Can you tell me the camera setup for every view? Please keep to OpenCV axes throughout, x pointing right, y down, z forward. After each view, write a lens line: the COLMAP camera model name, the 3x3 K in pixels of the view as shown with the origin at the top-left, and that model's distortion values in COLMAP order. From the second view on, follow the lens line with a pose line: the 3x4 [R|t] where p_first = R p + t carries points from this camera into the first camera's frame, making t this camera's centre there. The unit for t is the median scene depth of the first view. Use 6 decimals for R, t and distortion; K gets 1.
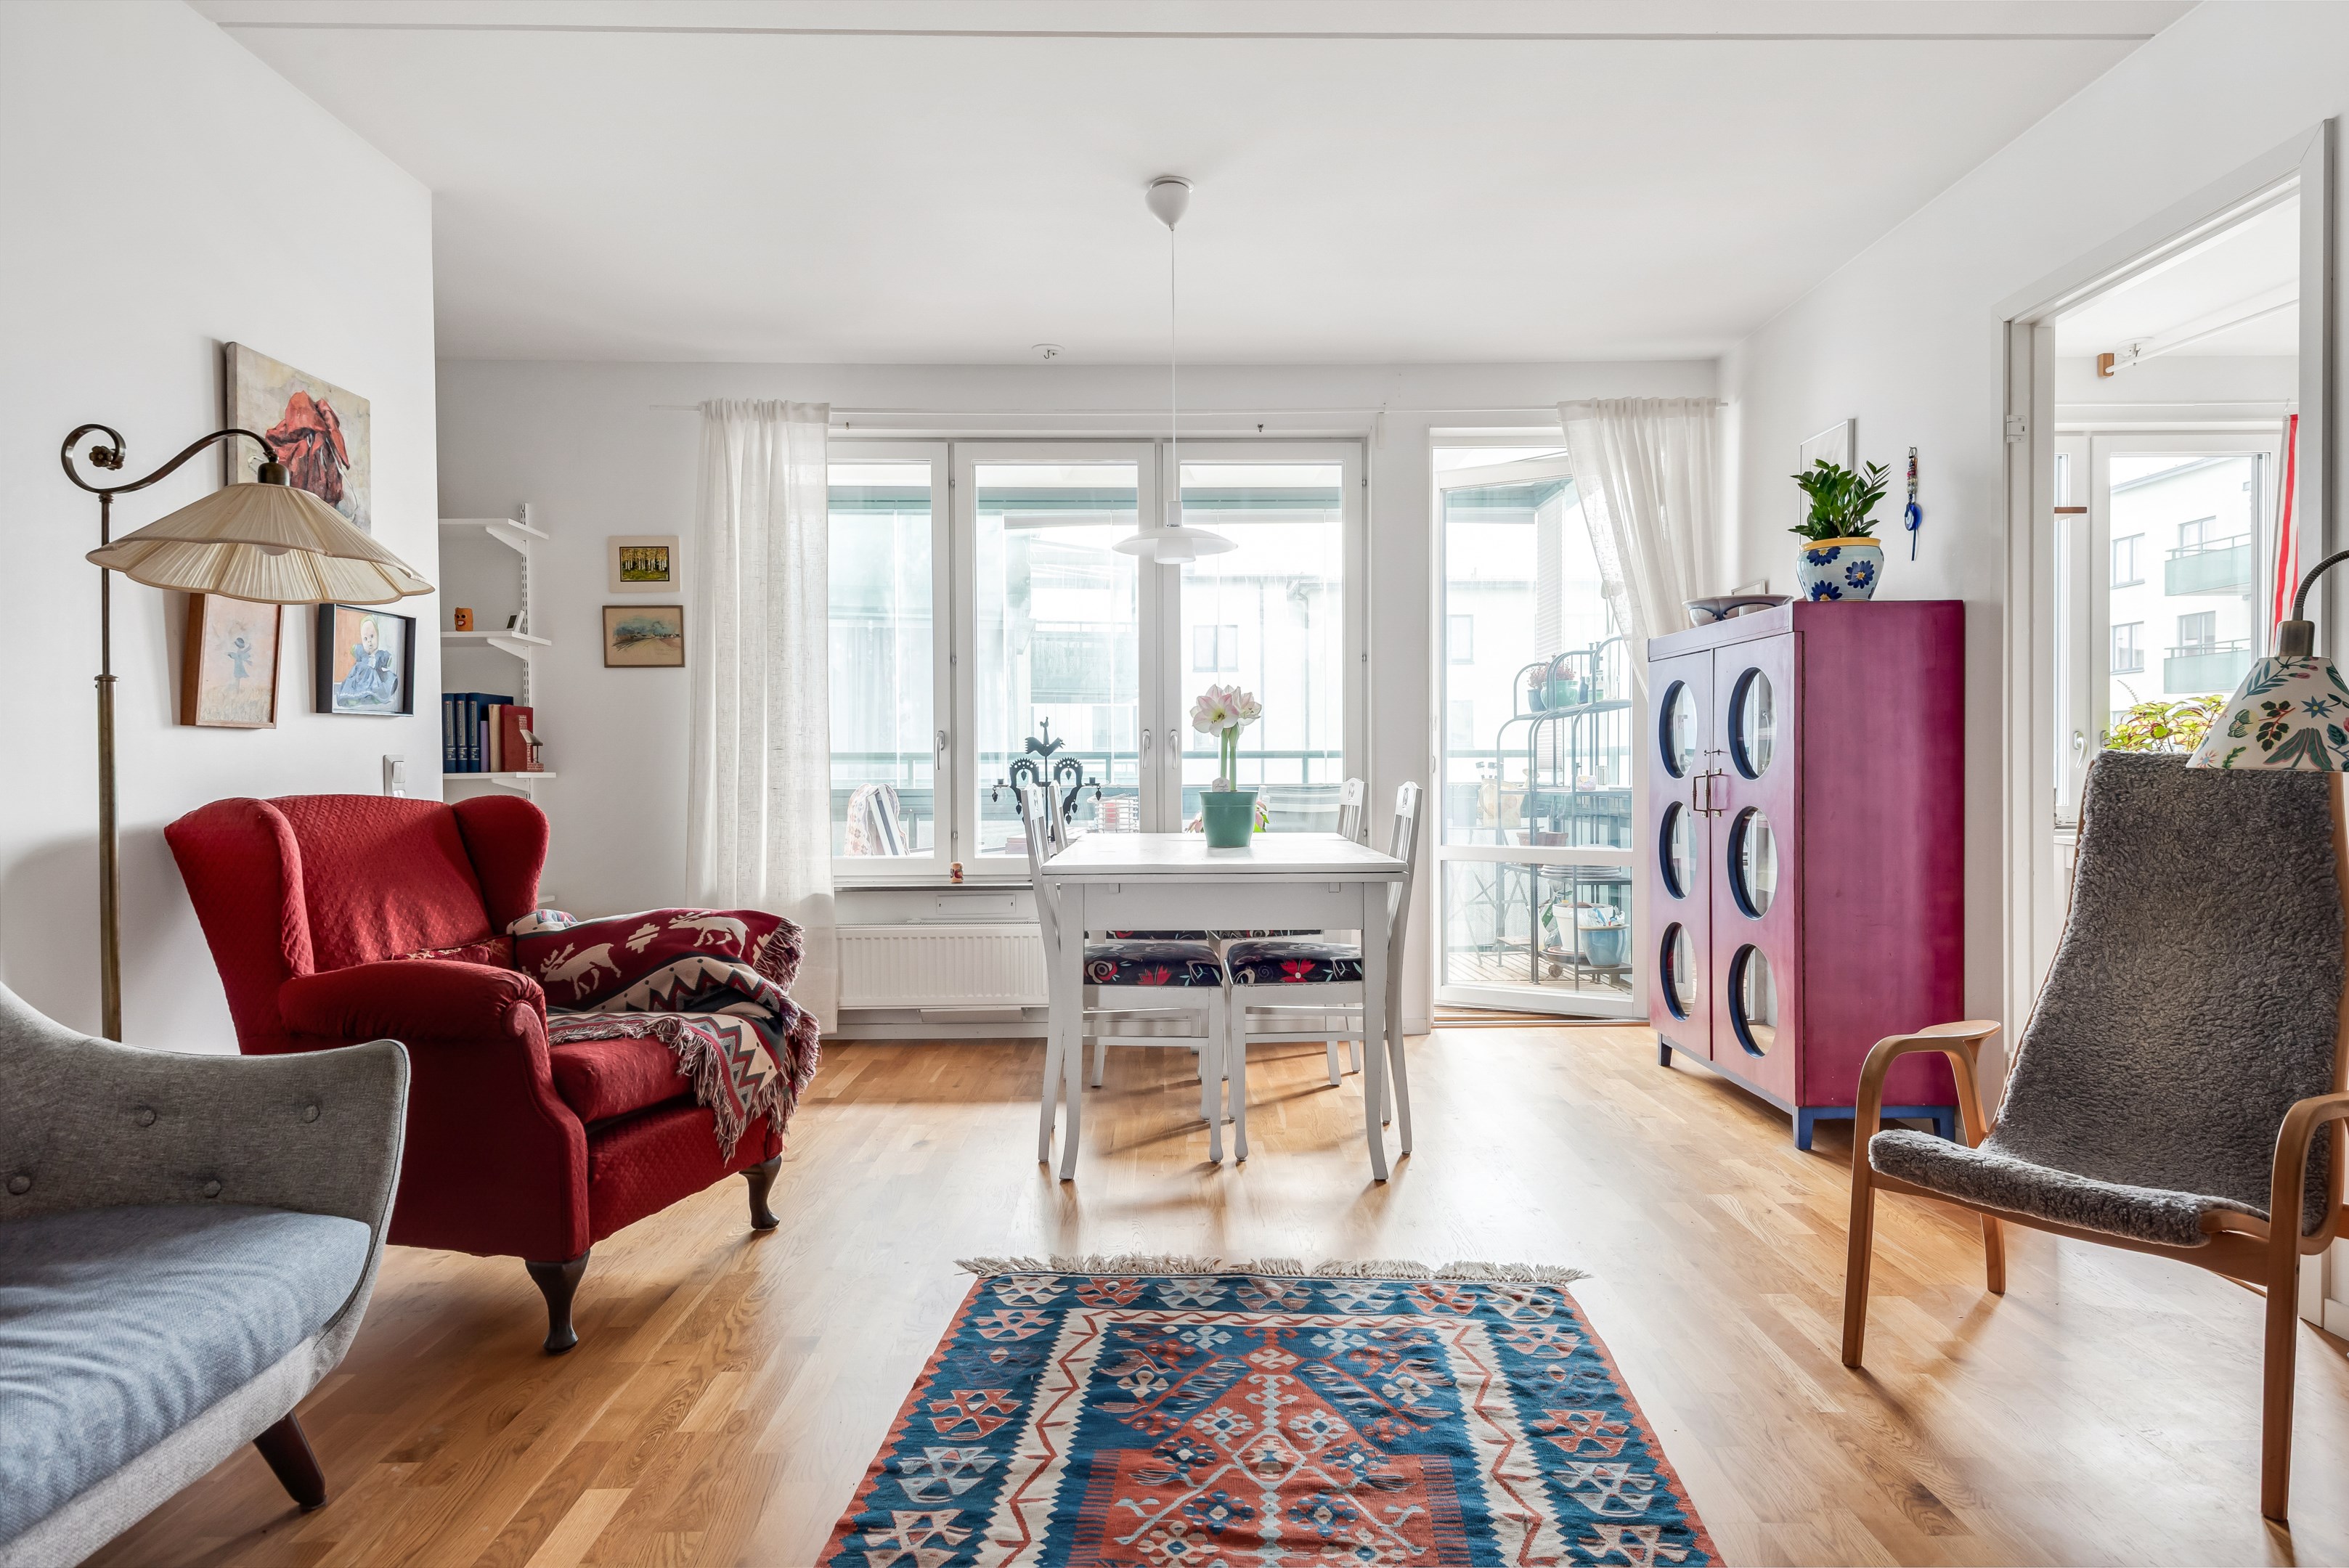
lens RADIAL K [[1280.6, 0, 1245.5], [0, 1280.6, 799.6], [0, 0, 1]] dist [0.045554, -0.034912]
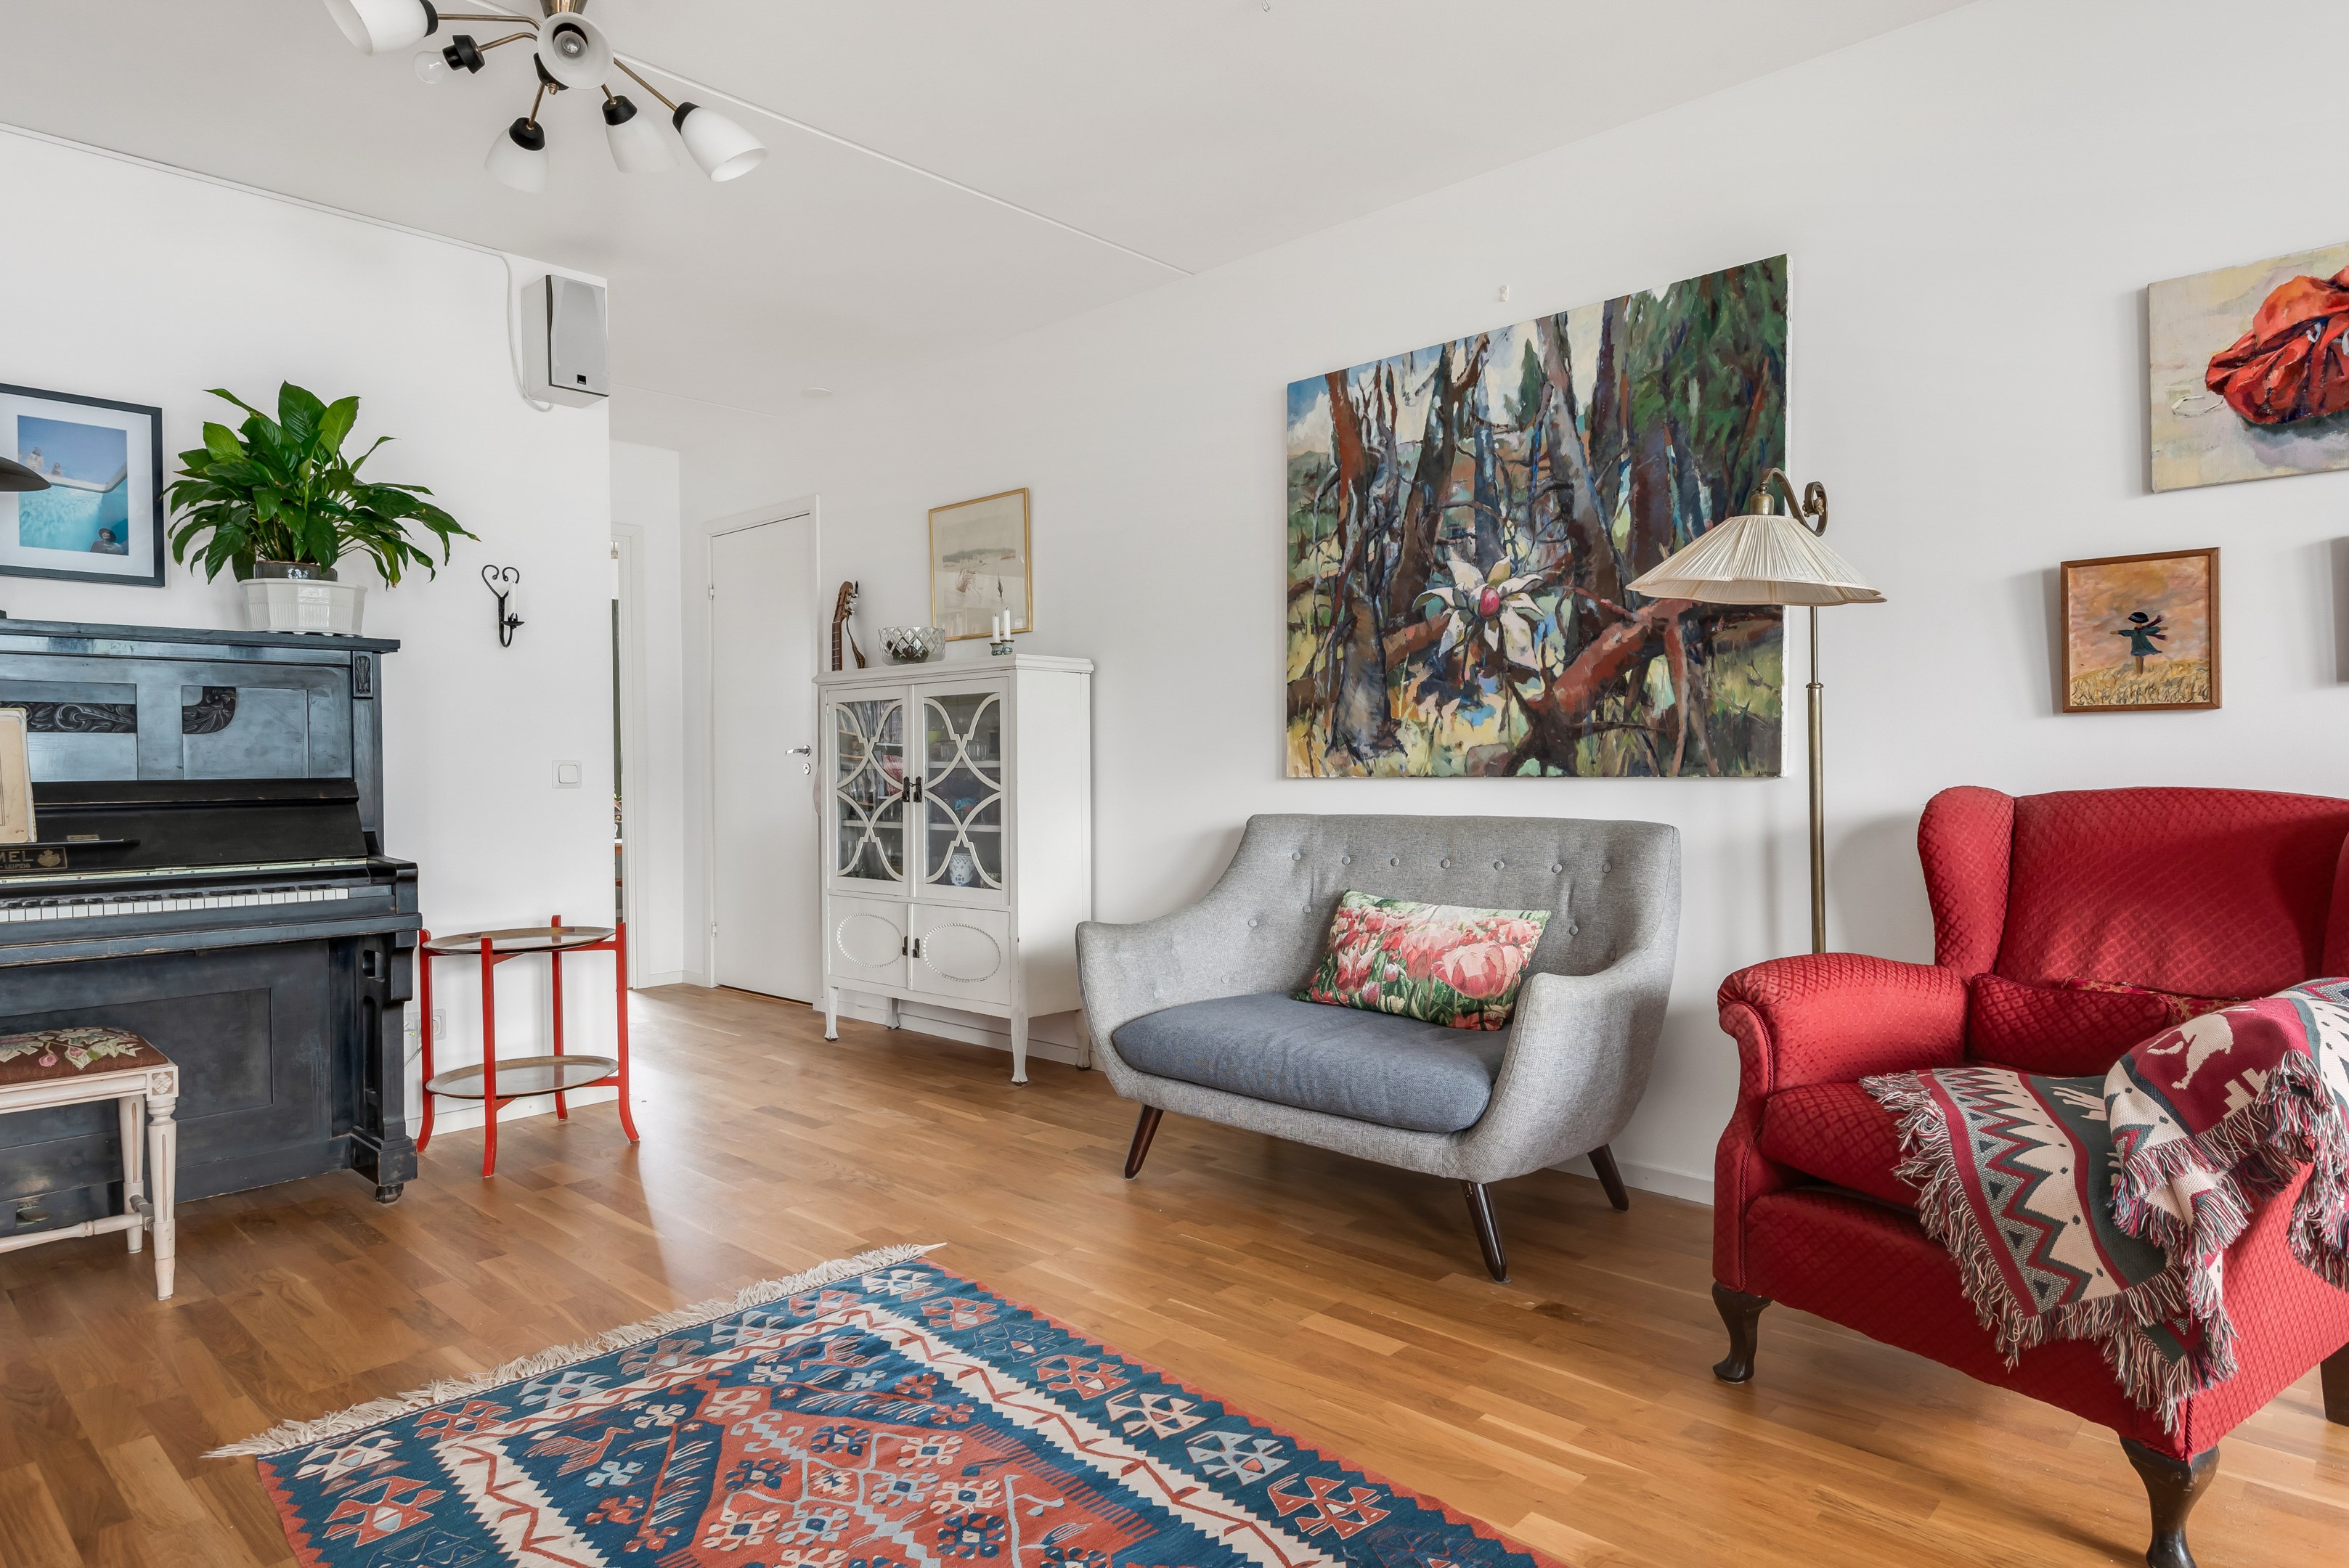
lens RADIAL K [[1371.3, 0, 1174.5], [0, 1371.3, 784.0], [0, 0, 1]] dist [0.045607, -0.027761]
pose [[-0.725397, 0.019452, -0.688056, 0.345233], [-0.006058, 0.999382, 0.034639, -0.030240], [0.688304, 0.029296, -0.724830, 1.107050]]
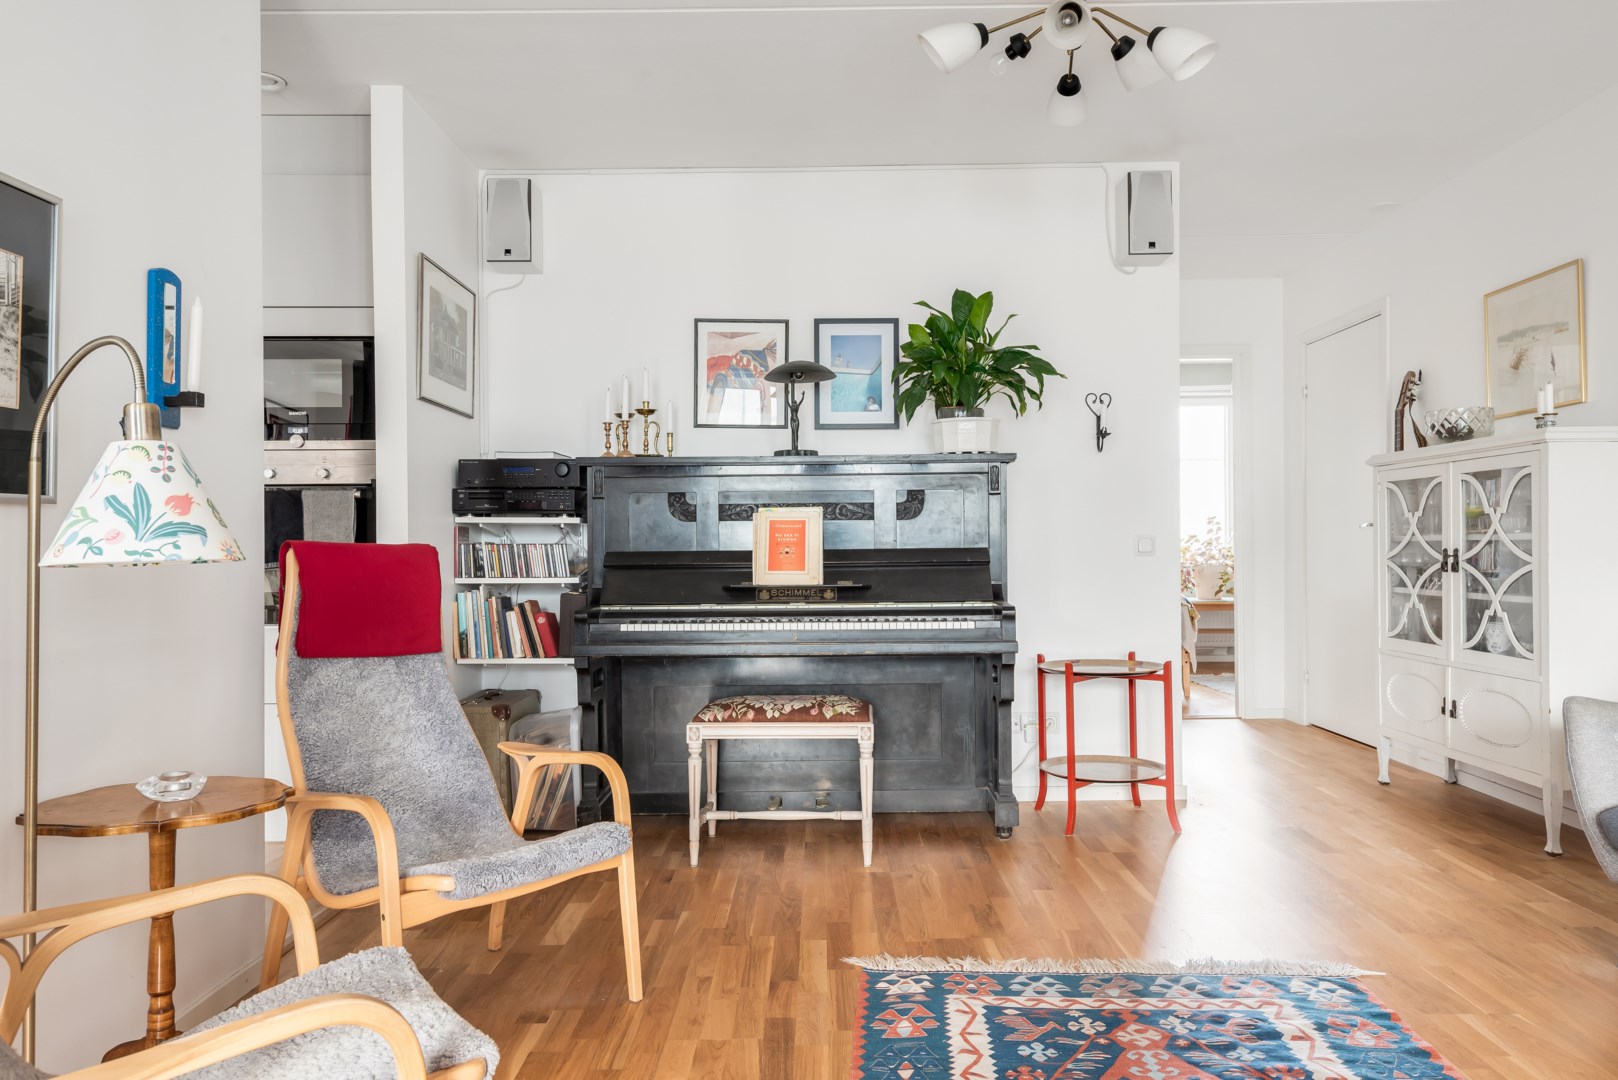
lens RADIAL K [[1139.3, 0, 814.6], [0, 1139.3, 539.4], [0, 0, 1]] dist [0.062957, -0.042179]
pose [[-0.998224, 0.013173, 0.058103, 0.183284], [0.014375, 0.999690, 0.020319, -0.033185], [-0.057818, 0.021119, -0.998104, 1.217326]]
